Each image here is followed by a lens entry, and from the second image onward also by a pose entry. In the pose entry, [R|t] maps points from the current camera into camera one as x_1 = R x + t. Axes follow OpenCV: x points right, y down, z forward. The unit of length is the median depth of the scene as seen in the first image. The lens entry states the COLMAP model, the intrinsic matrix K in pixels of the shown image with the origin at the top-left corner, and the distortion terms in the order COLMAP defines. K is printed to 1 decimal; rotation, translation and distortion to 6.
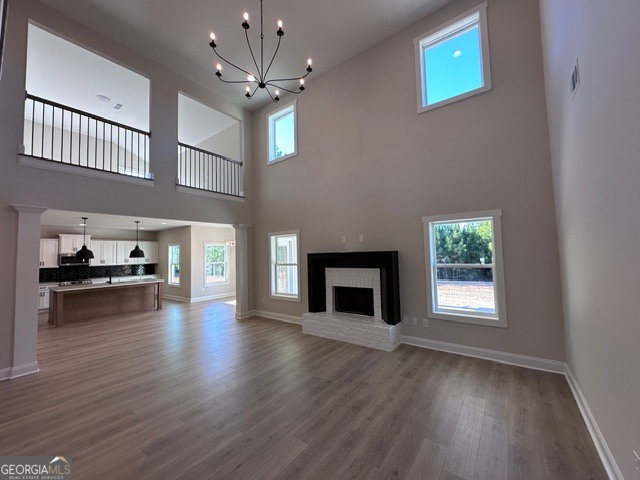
lens RADIAL K [[254.7, 0, 316.0], [0, 254.7, 240.5], [0, 0, 1]] dist [-0.004206, 0.000877]
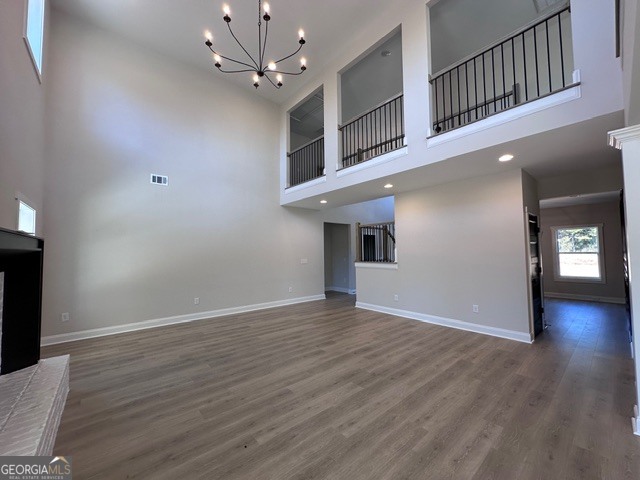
lens RADIAL K [[254.7, 0, 317.3], [0, 254.7, 240.4], [0, 0, 1]] dist [-0.004206, 0.000877]
pose [[-0.977666, 0.042306, 0.205863, -0.356136], [0.018969, 0.993294, -0.114046, 0.097754], [-0.209308, -0.107594, -0.971912, 1.098973]]
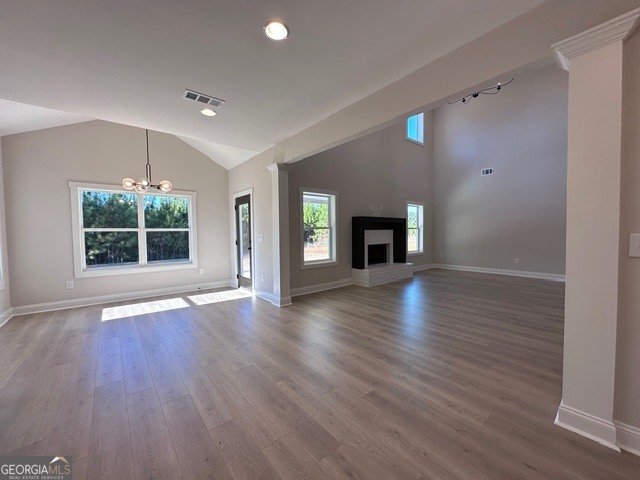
lens RADIAL K [[254.7, 0, 321.8], [0, 254.7, 242.2], [0, 0, 1]] dist [-0.004206, 0.000877]
pose [[0.217074, -0.016819, 0.976010, -1.072466], [-0.051570, 0.998258, 0.028672, 0.131481], [-0.974792, -0.056557, 0.215829, 0.877416]]
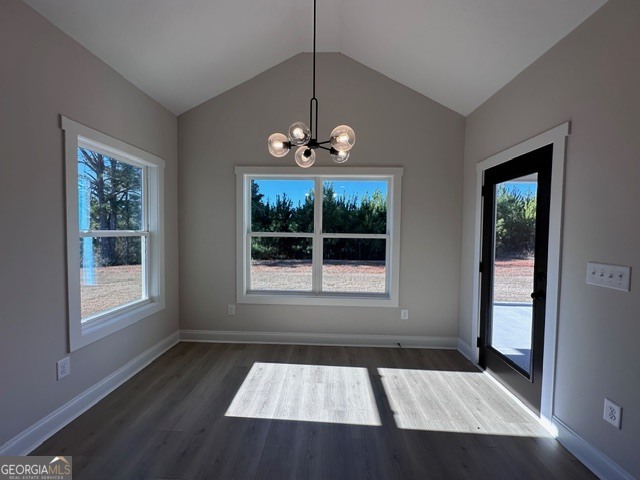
lens RADIAL K [[254.7, 0, 321.7], [0, 254.7, 240.9], [0, 0, 1]] dist [-0.004206, 0.000877]
pose [[0.808983, 0.012739, 0.587693, -0.661187], [-0.067718, 0.995129, 0.071644, 0.117262], [-0.583918, -0.097756, 0.805905, 1.229592]]
